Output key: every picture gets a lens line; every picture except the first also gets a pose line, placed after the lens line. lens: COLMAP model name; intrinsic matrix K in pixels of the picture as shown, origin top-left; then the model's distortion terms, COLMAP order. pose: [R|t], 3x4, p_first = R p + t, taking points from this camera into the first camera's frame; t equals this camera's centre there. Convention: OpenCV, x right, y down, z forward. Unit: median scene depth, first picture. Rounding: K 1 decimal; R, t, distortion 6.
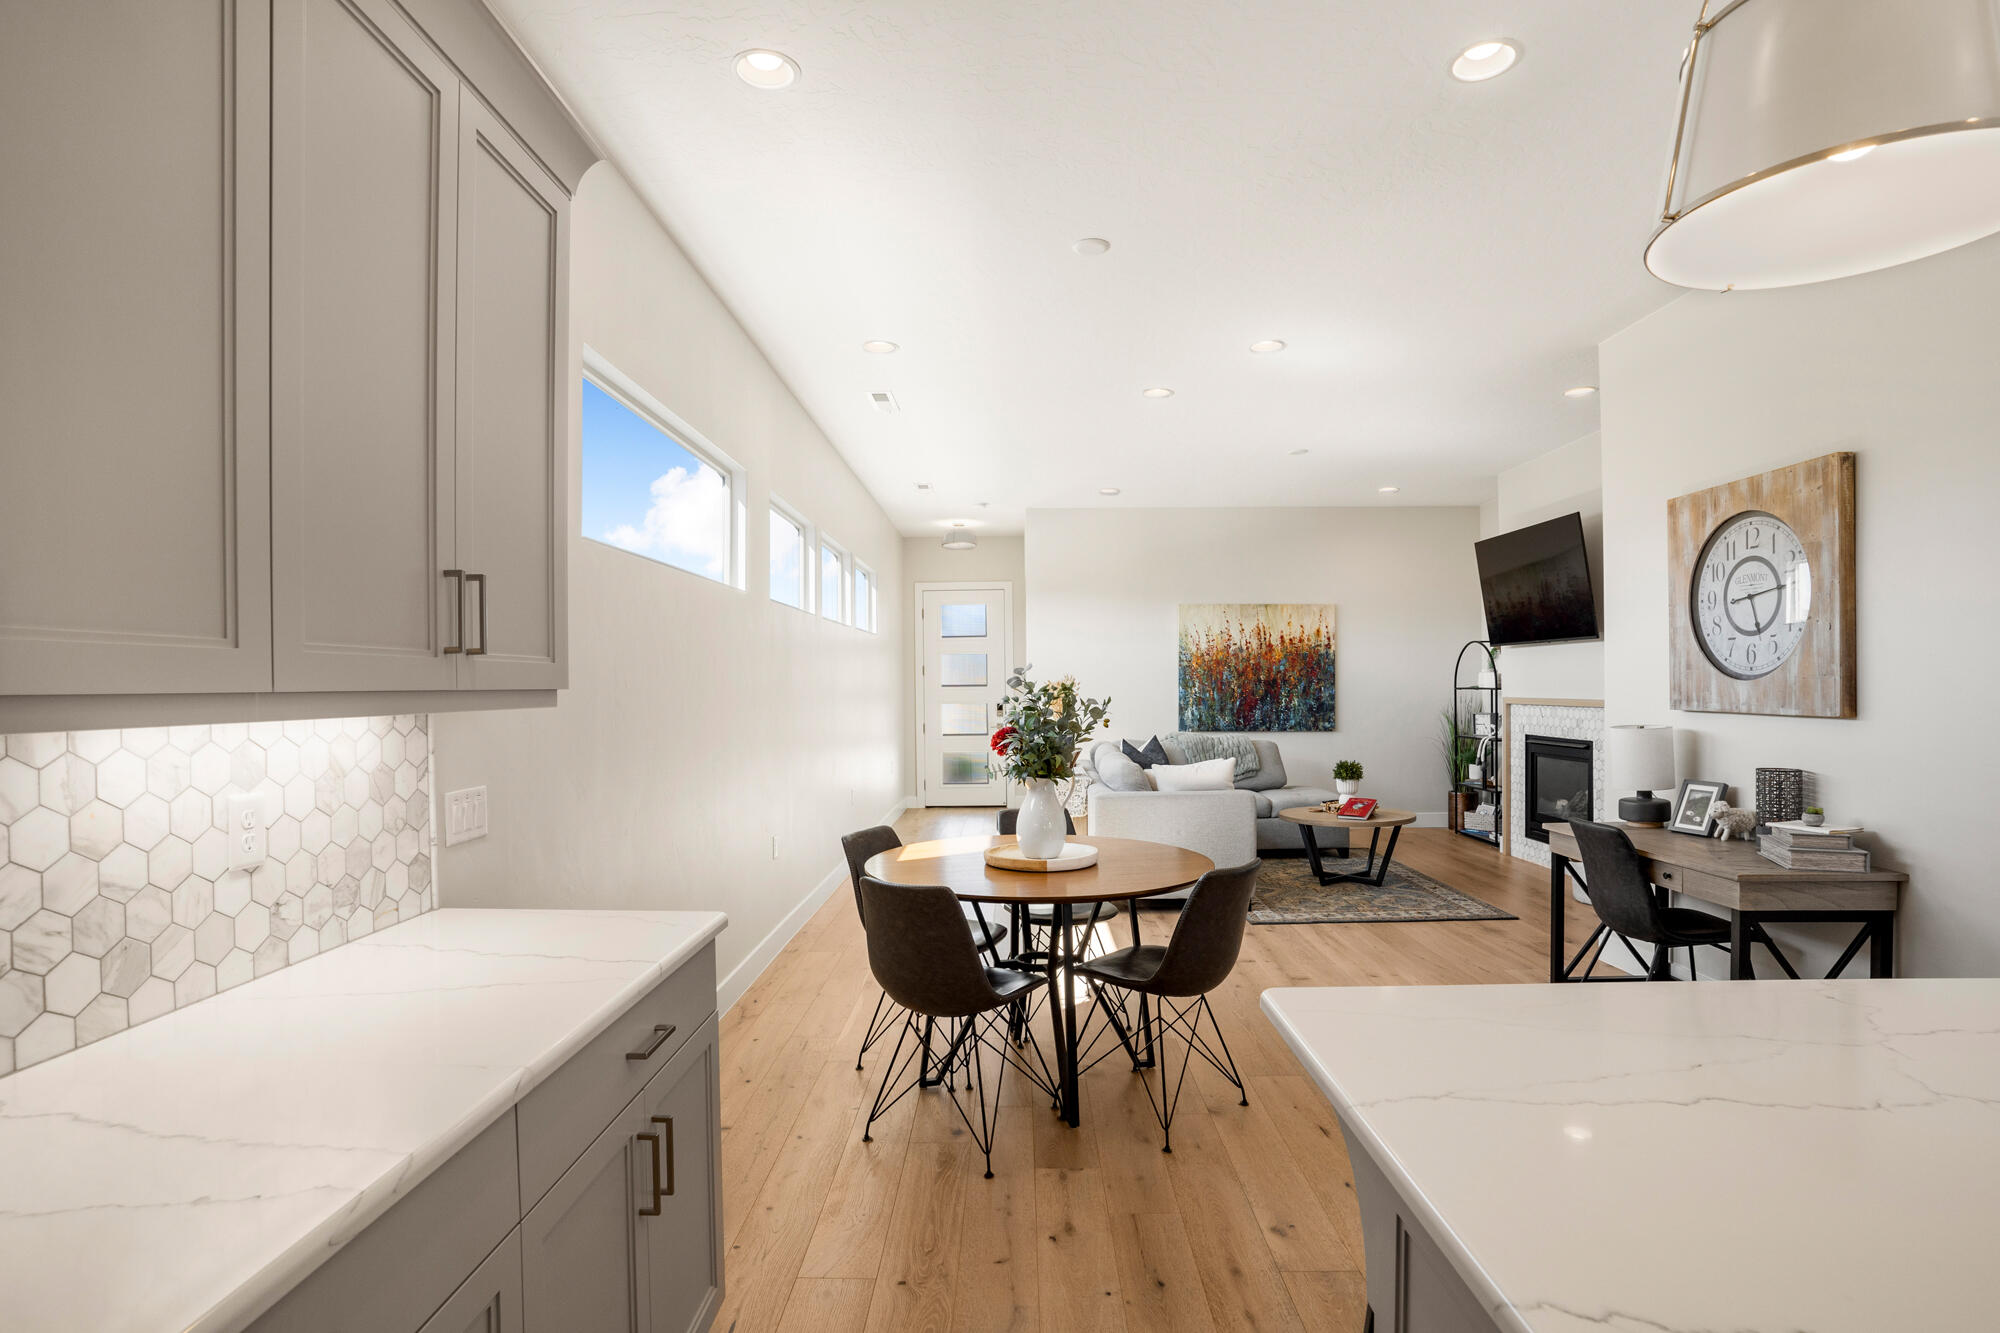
lens RADIAL K [[1004.1, 0, 989.9], [0, 1004.1, 678.6], [0, 0, 1]] dist [-0.064296, 0.028448]
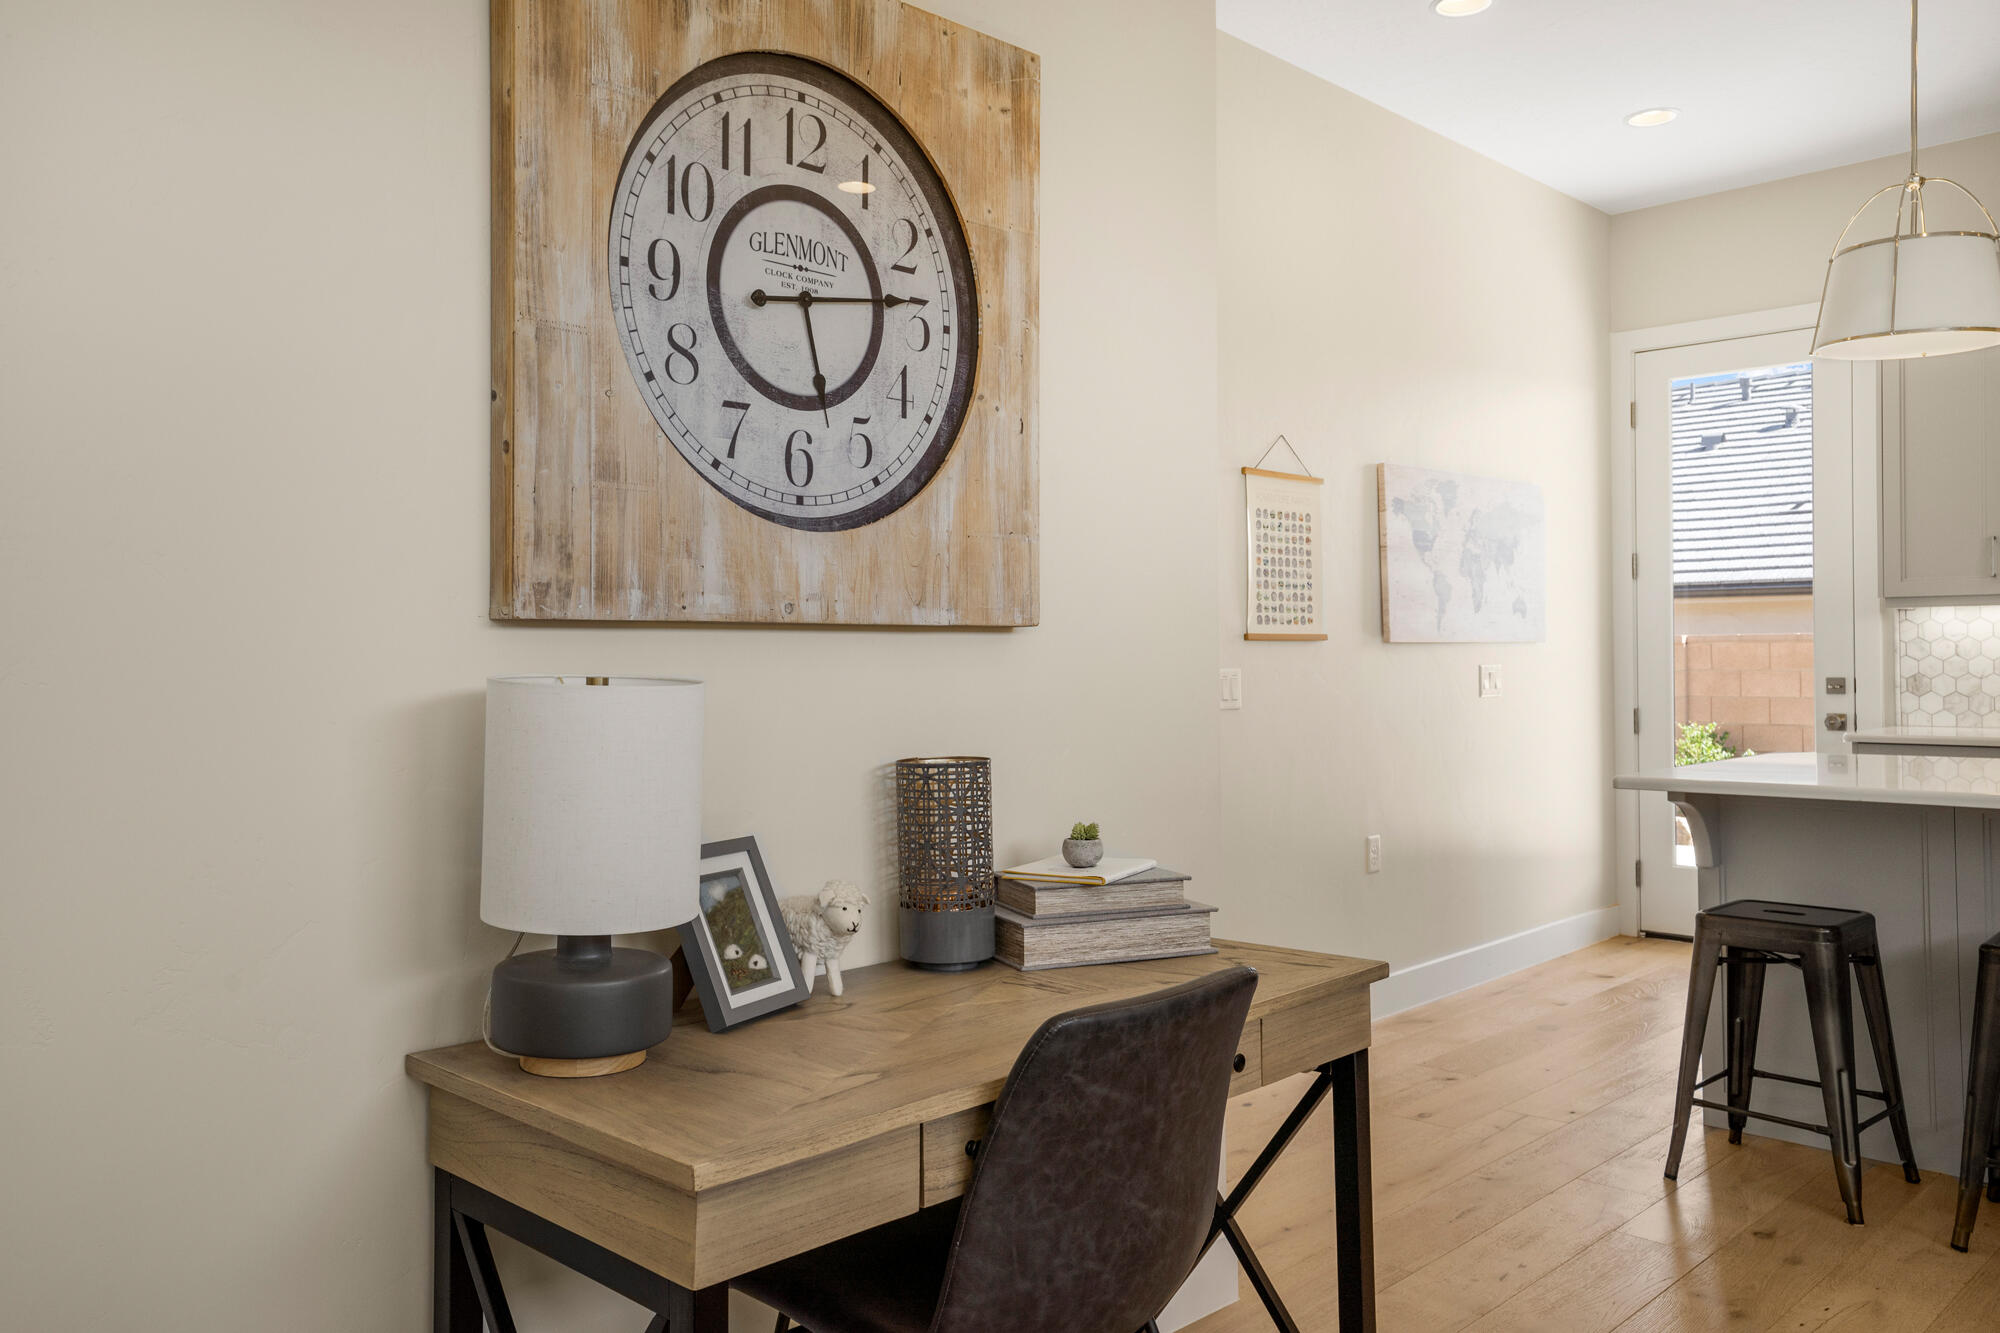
lens RADIAL K [[1540.5, 0, 985.9], [0, 1540.5, 645.6], [0, 0, 1]] dist [0.006941, 0.044500]
pose [[-0.732955, 0.019760, 0.679990, 0.151990], [0.012330, 0.999800, -0.015763, 0.023264], [-0.680165, -0.003169, -0.733052, 0.600328]]
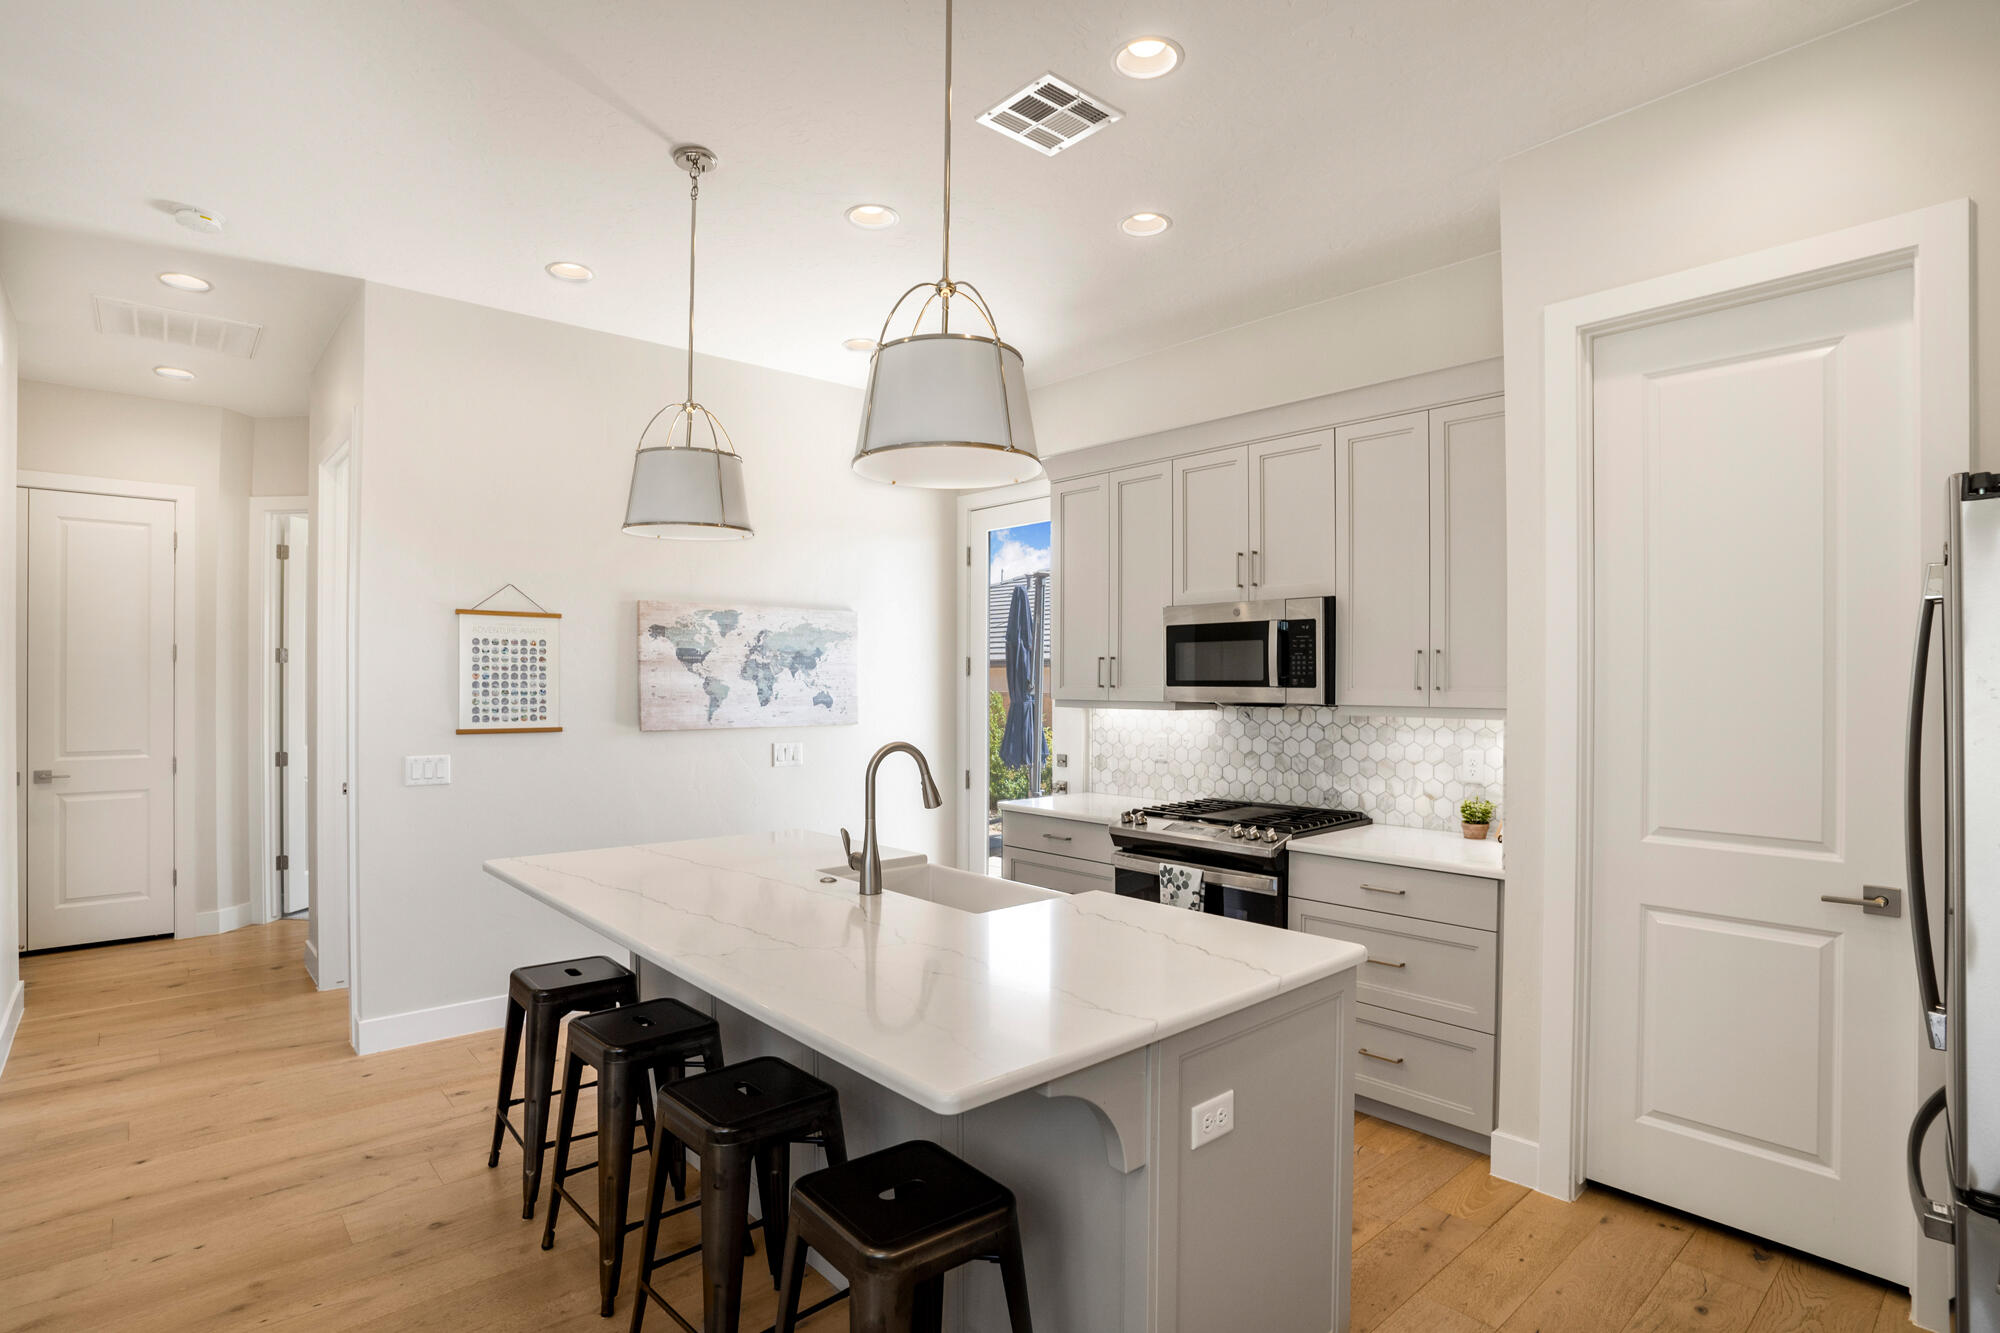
lens RADIAL K [[1004.1, 0, 992.8], [0, 1004.1, 682.8], [0, 0, 1]] dist [-0.064296, 0.028448]
pose [[-0.680764, 0.005851, 0.732479, -0.069605], [-0.000385, 0.999965, -0.008345, -0.006698], [-0.732502, -0.005963, -0.680738, 0.281033]]
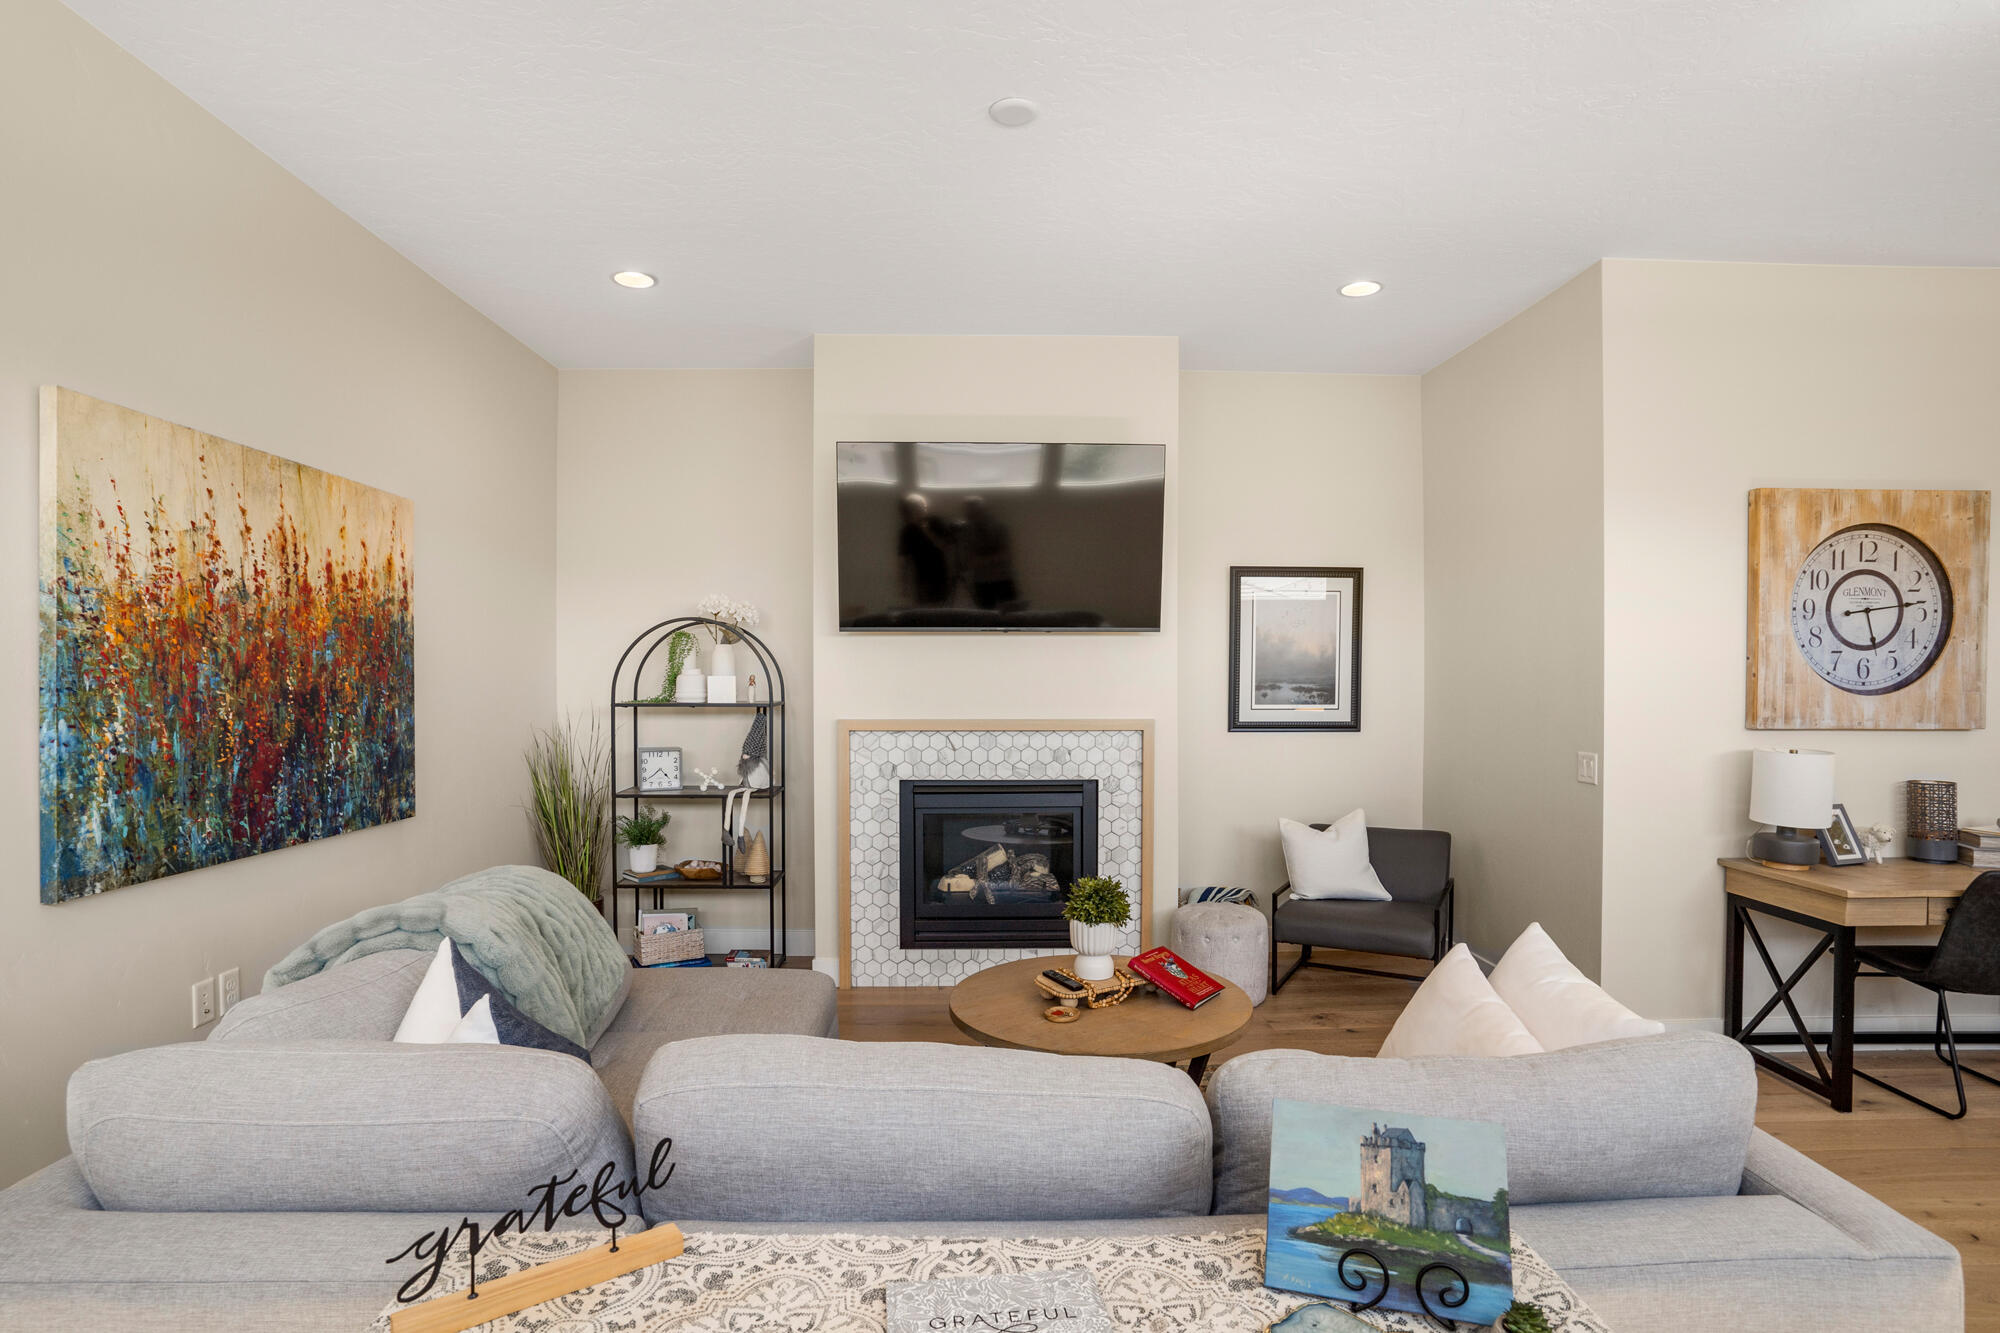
lens RADIAL K [[1004.1, 0, 985.3], [0, 1004.1, 680.5], [0, 0, 1]] dist [-0.064296, 0.028448]
pose [[-0.052053, 0.001397, 0.998643, -0.065976], [-0.005647, 0.999983, -0.001693, -0.002985], [-0.998628, -0.005728, -0.052044, 0.848924]]
